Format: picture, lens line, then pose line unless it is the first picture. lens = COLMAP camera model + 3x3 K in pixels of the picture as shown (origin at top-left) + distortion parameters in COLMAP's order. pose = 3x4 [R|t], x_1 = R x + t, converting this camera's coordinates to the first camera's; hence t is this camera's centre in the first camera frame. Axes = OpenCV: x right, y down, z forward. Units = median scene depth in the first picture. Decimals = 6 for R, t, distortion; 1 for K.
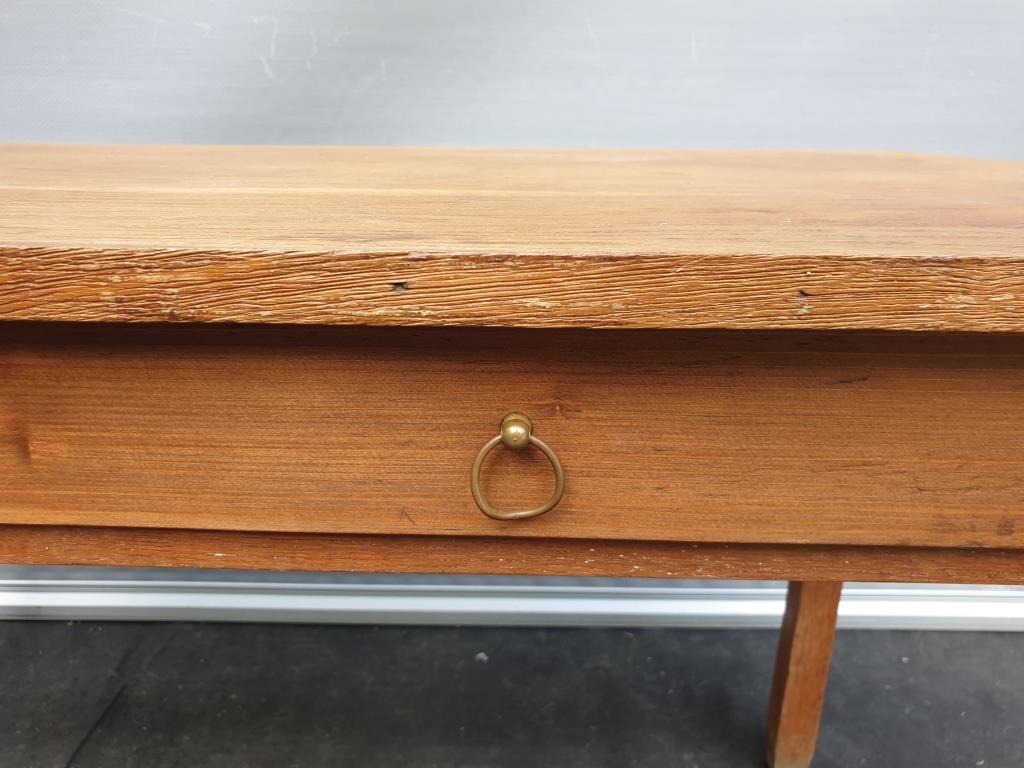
lens RADIAL K [[801.4, 0, 525.2], [0, 801.4, 381.2], [0, 0, 1]] dist [-0.000538, 0.000961]
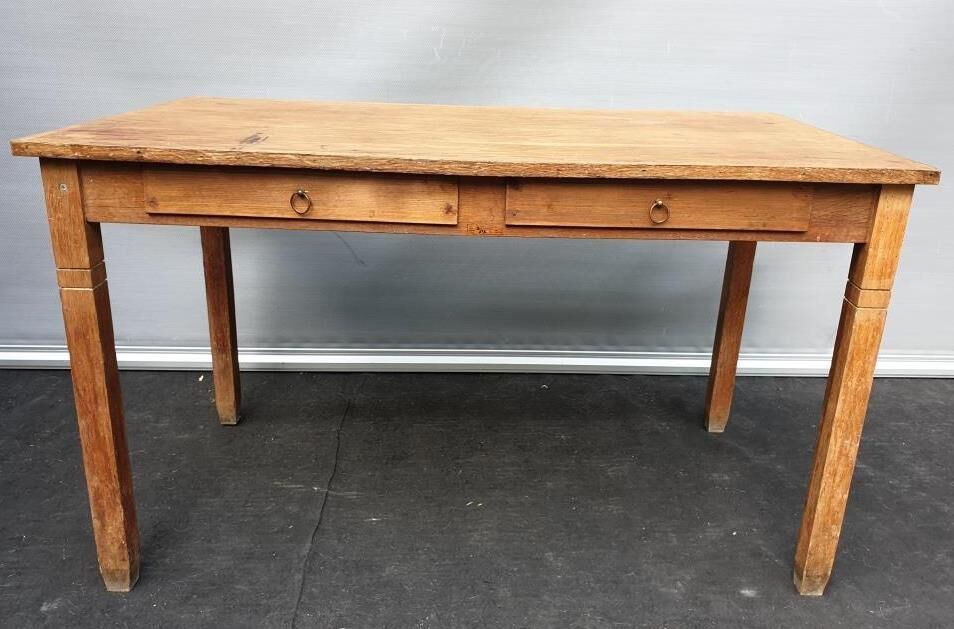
lens RADIAL K [[763.3, 0, 499.0], [0, 763.3, 297.3], [0, 0, 1]] dist [-0.001409, 0.013764]
pose [[0.999266, 0.001367, 0.038291, -1.003848], [-0.002542, 0.999527, 0.030656, 0.432535], [-0.038231, -0.030731, 0.998796, -3.076013]]
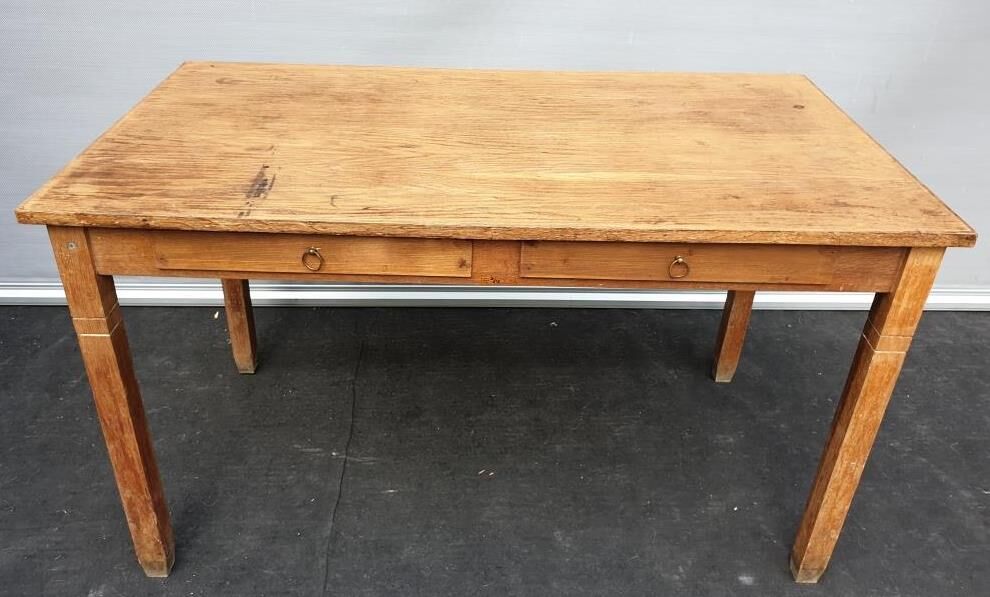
lens RADIAL K [[763.0, 0, 487.9], [0, 763.0, 251.9], [0, 0, 1]] dist [0.001528, 0.004287]
pose [[0.999874, -0.001559, 0.015817, -1.046161], [-0.001821, 0.977388, 0.211447, -0.798615], [-0.015789, -0.211449, 0.977261, -2.867061]]
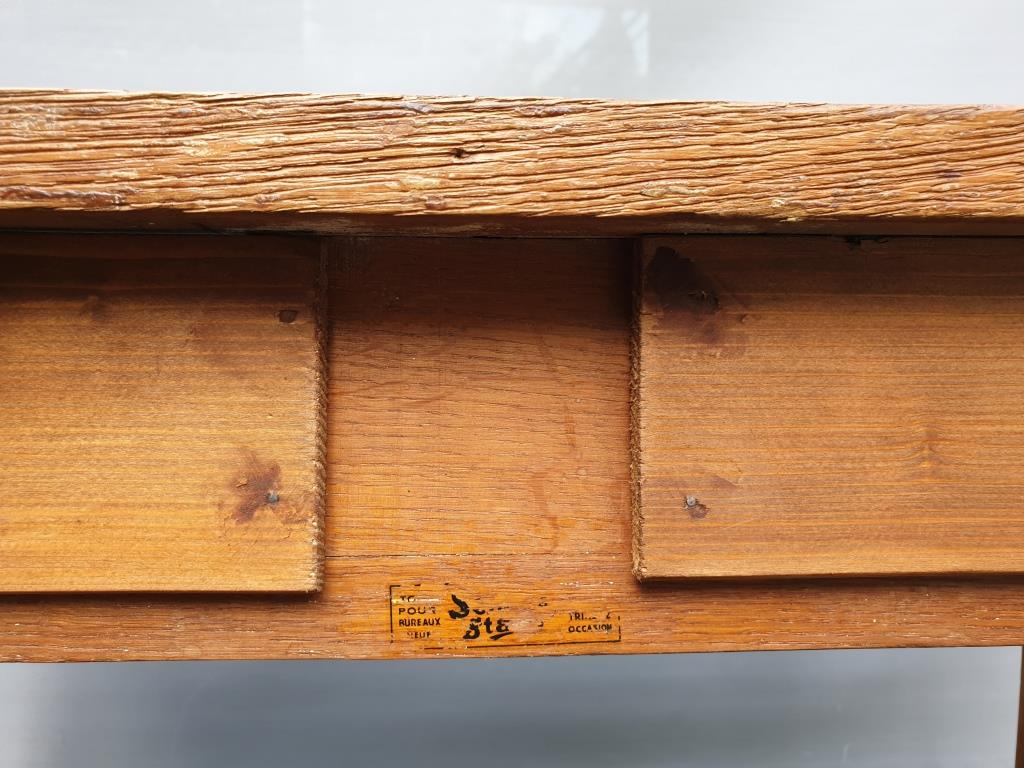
lens RADIAL K [[784.1, 0, 528.2], [0, 784.1, 383.5], [0, 0, 1]] dist [-0.001321, 0.003414]
pose [[0.996587, -0.013328, 0.081463, -0.953076], [0.033744, 0.966429, -0.254707, 0.175892], [-0.075333, 0.256586, 0.963581, 0.339281]]
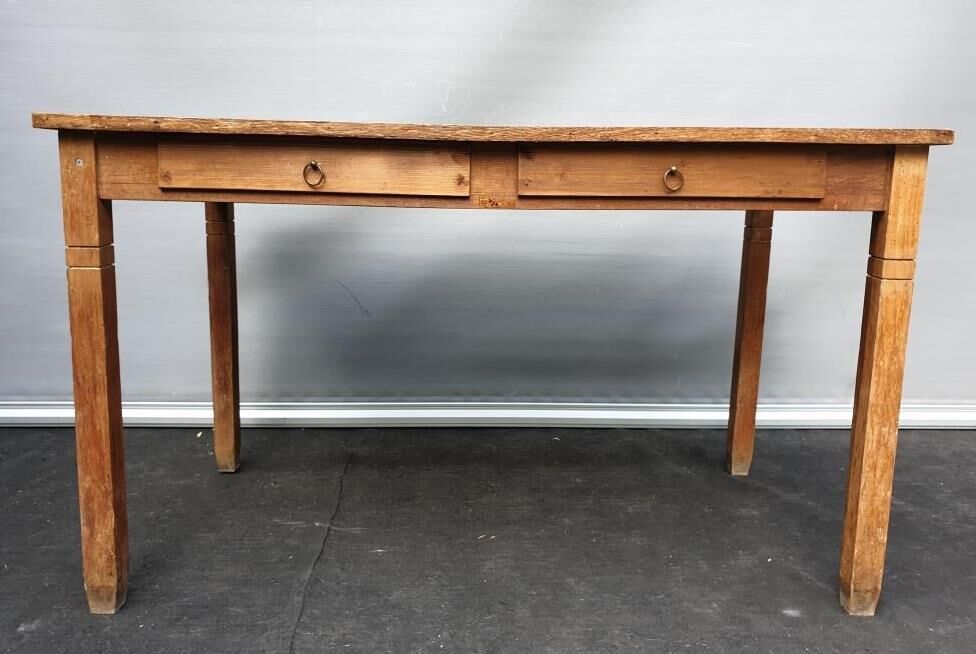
lens RADIAL K [[771.3, 0, 489.3], [0, 771.3, 301.7], [0, 0, 1]] dist [-0.035253, 0.070290]
pose [[0.999610, -0.008411, 0.026639, -1.079913], [0.012060, 0.990087, -0.139938, 1.288403], [-0.025198, 0.140204, 0.989802, -2.942711]]
